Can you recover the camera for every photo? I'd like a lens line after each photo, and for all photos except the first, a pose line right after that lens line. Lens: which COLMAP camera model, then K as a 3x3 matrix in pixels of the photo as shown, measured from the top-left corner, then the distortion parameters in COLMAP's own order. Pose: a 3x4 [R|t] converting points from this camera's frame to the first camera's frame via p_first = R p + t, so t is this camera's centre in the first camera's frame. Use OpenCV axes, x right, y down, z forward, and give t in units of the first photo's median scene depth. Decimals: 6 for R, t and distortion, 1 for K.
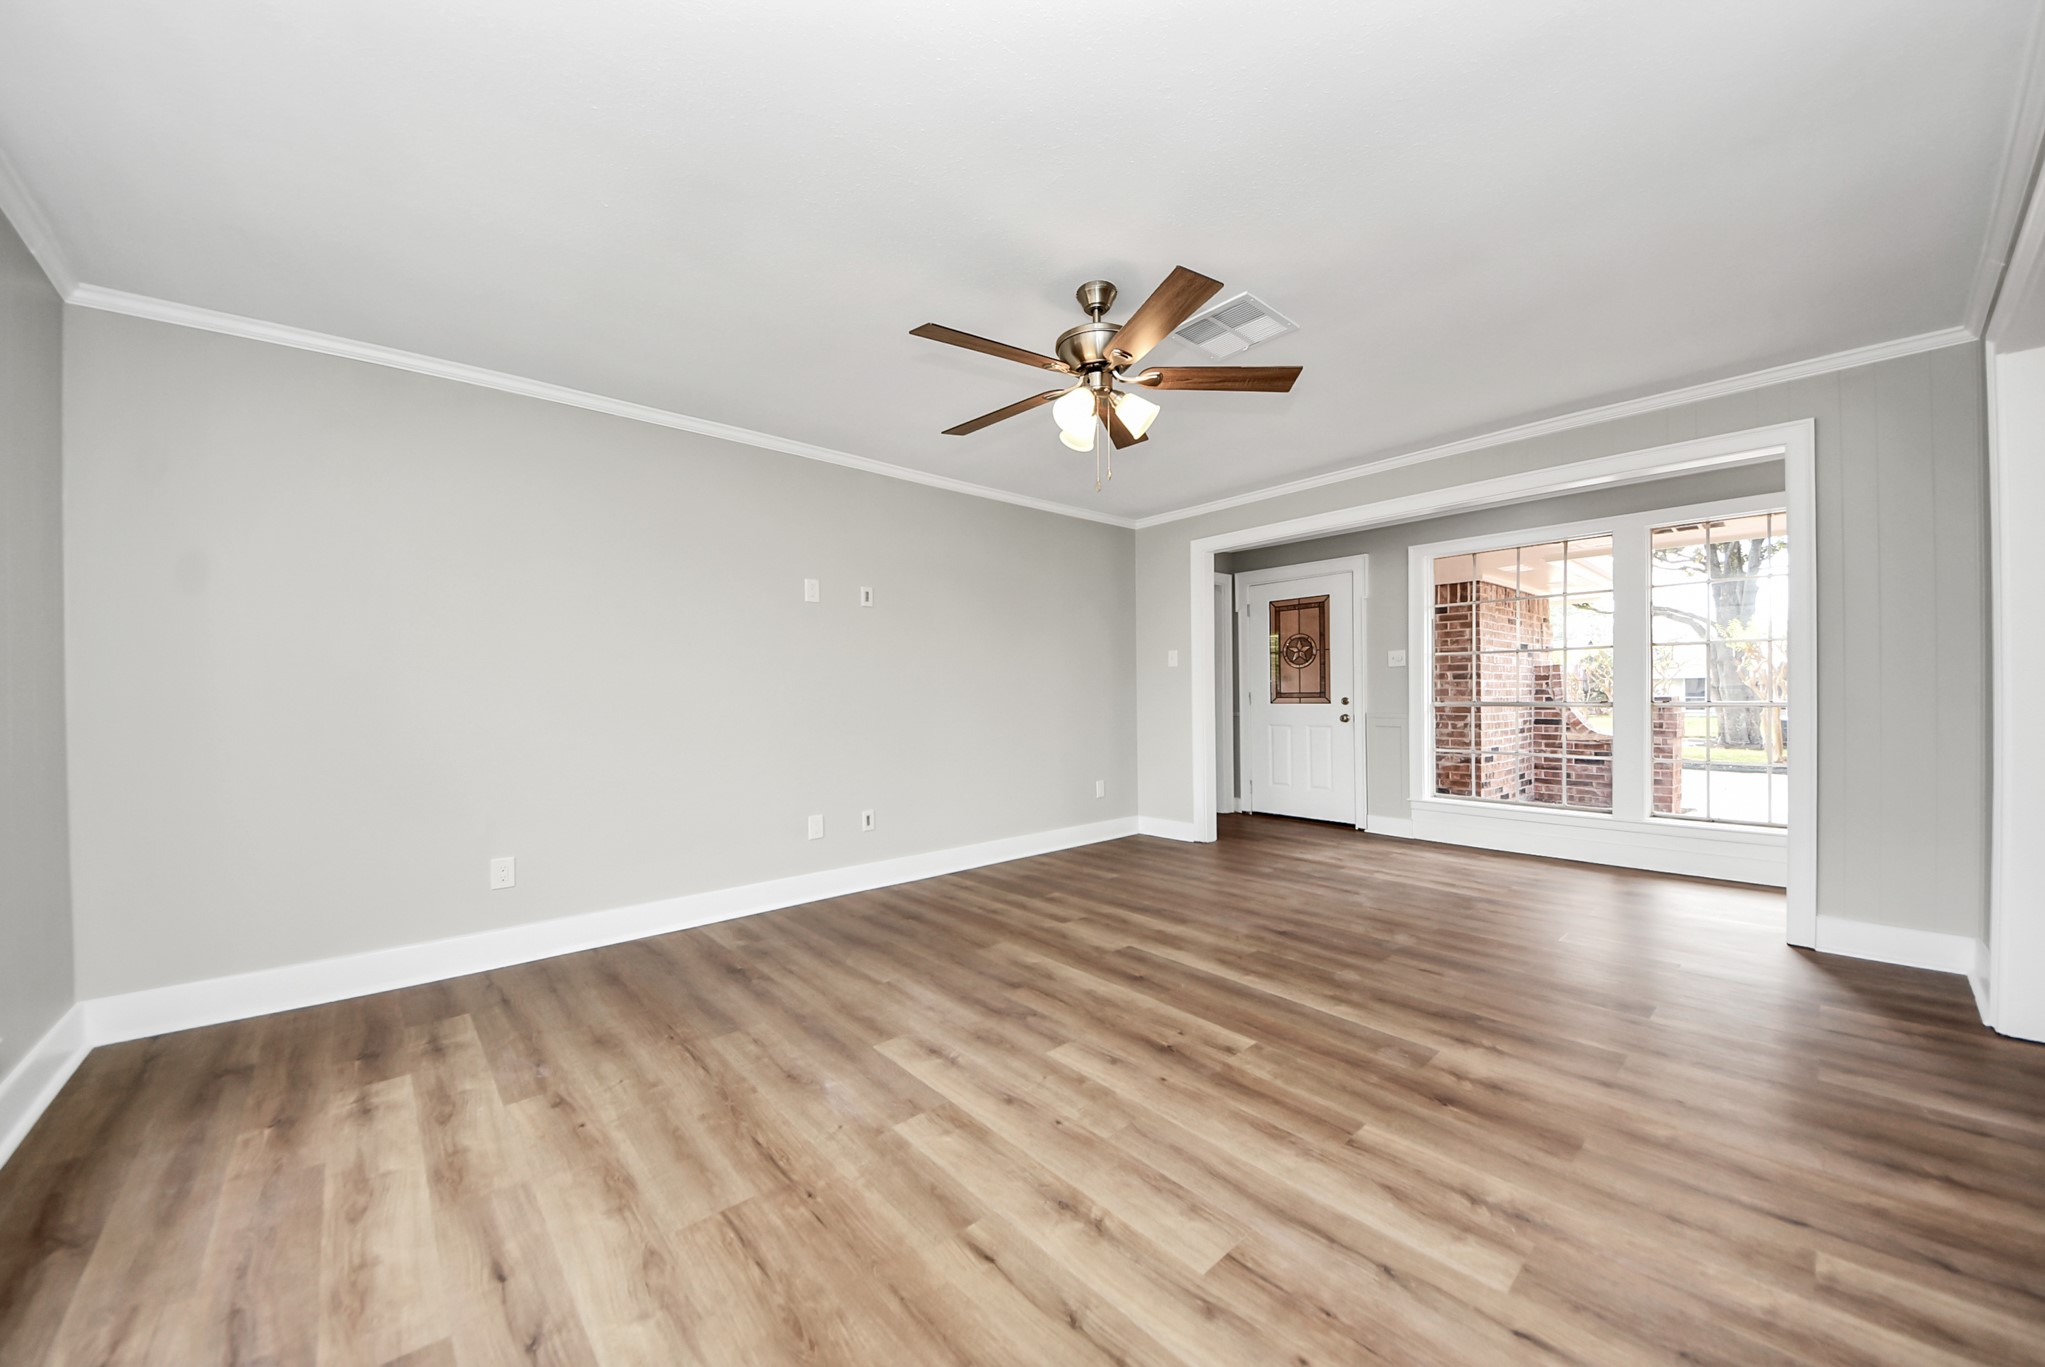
lens RADIAL K [[738.3, 0, 1029.0], [0, 738.3, 689.9], [0, 0, 1]] dist [0.050469, -0.029128]
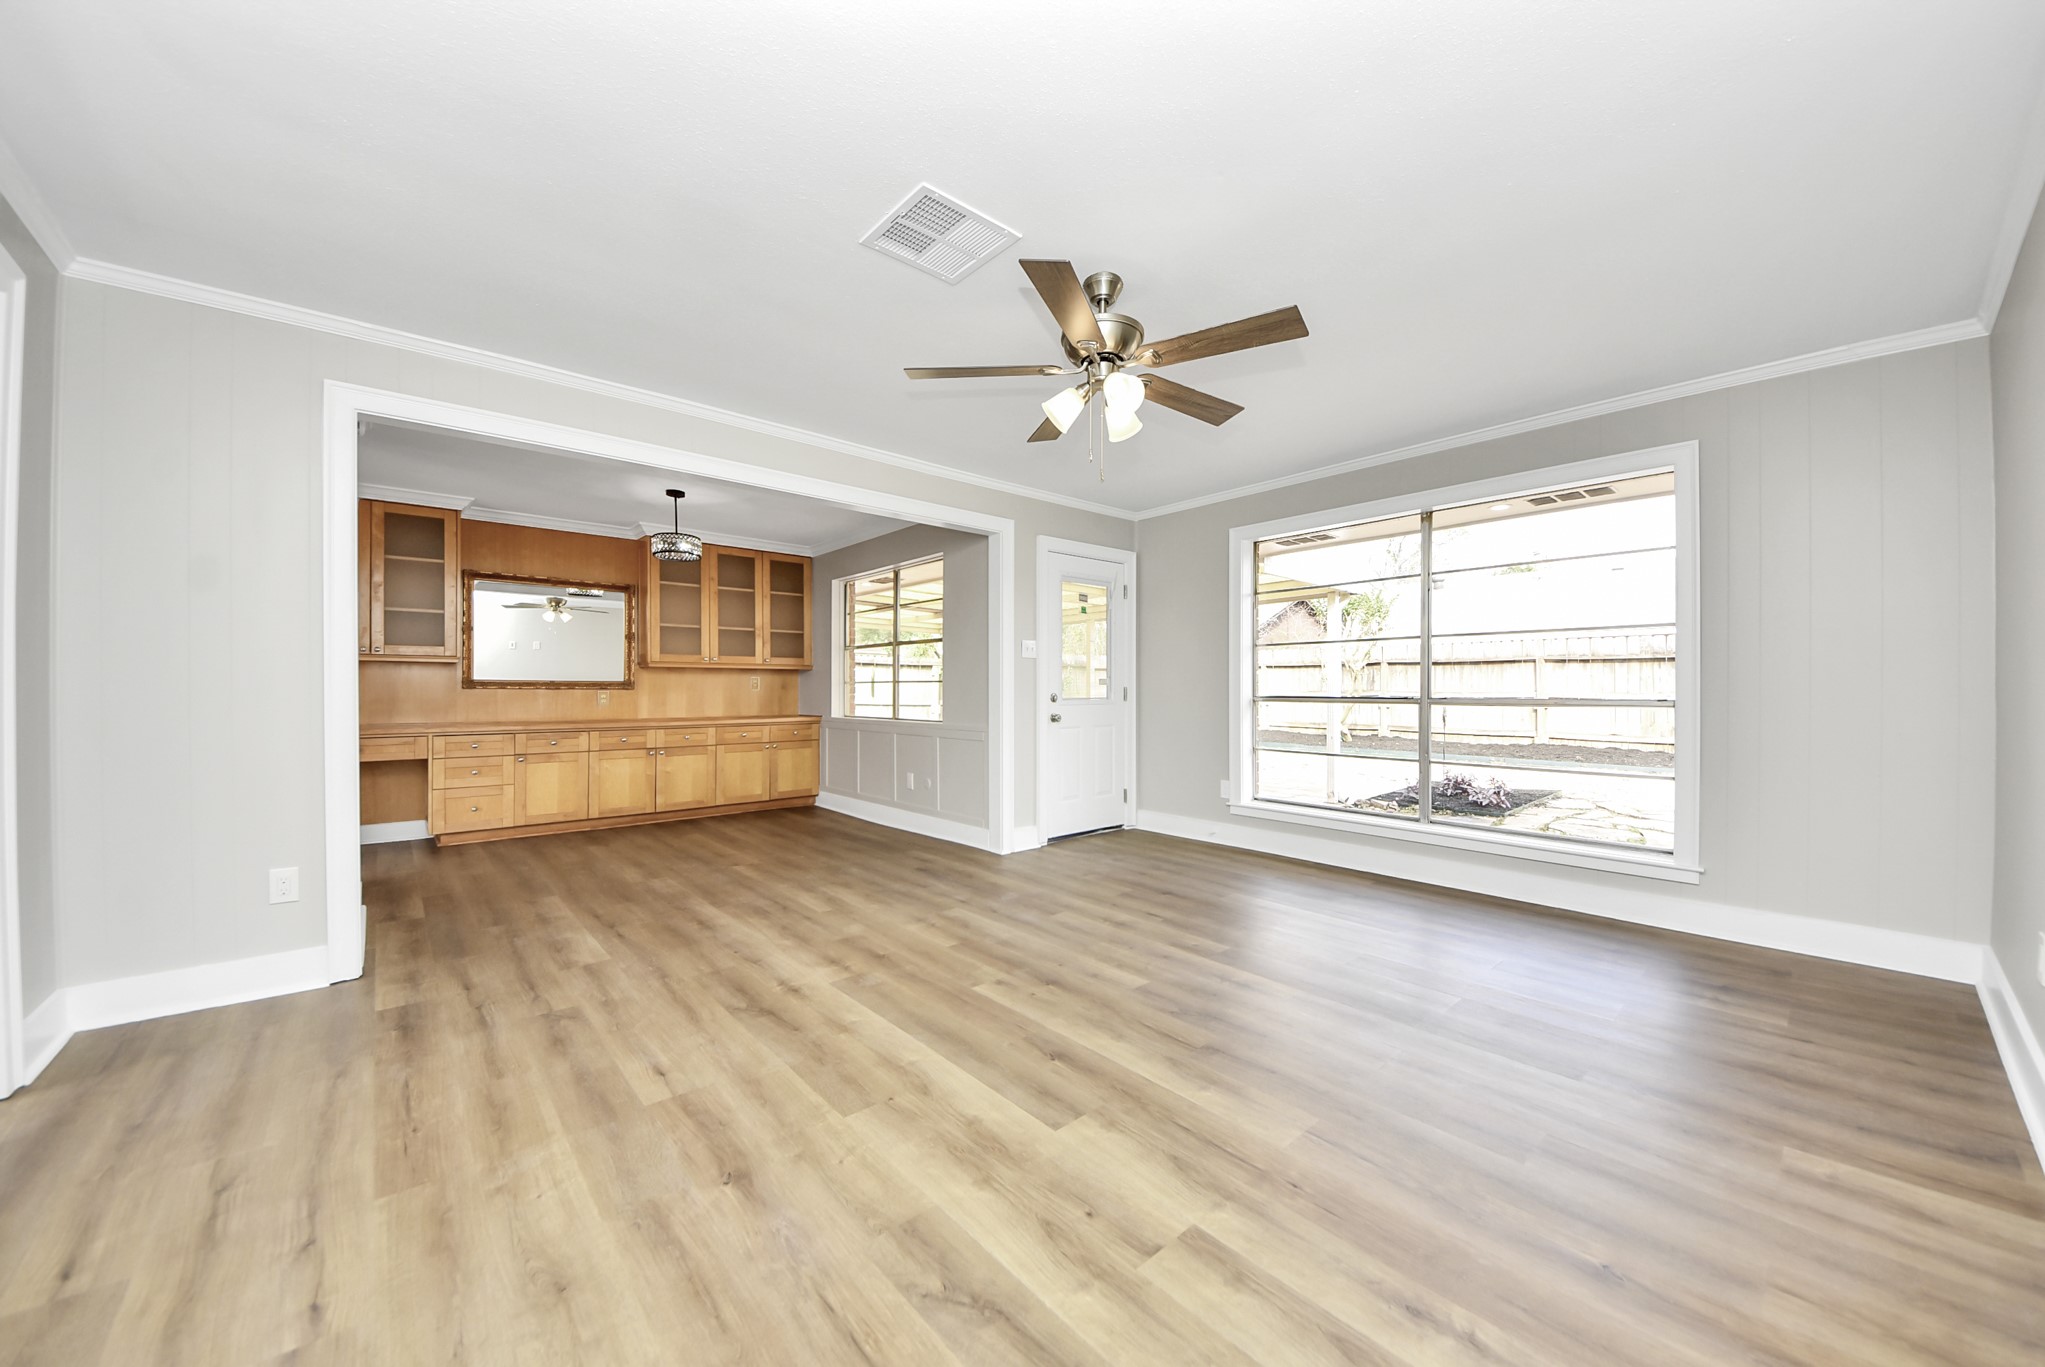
lens RADIAL K [[738.3, 0, 1029.0], [0, 738.3, 689.9], [0, 0, 1]] dist [0.050469, -0.029128]
pose [[-0.999943, 0.009622, 0.004726, 0.200753], [0.009610, 0.999951, -0.002515, 0.009570], [-0.004750, -0.002469, -0.999986, 2.115865]]
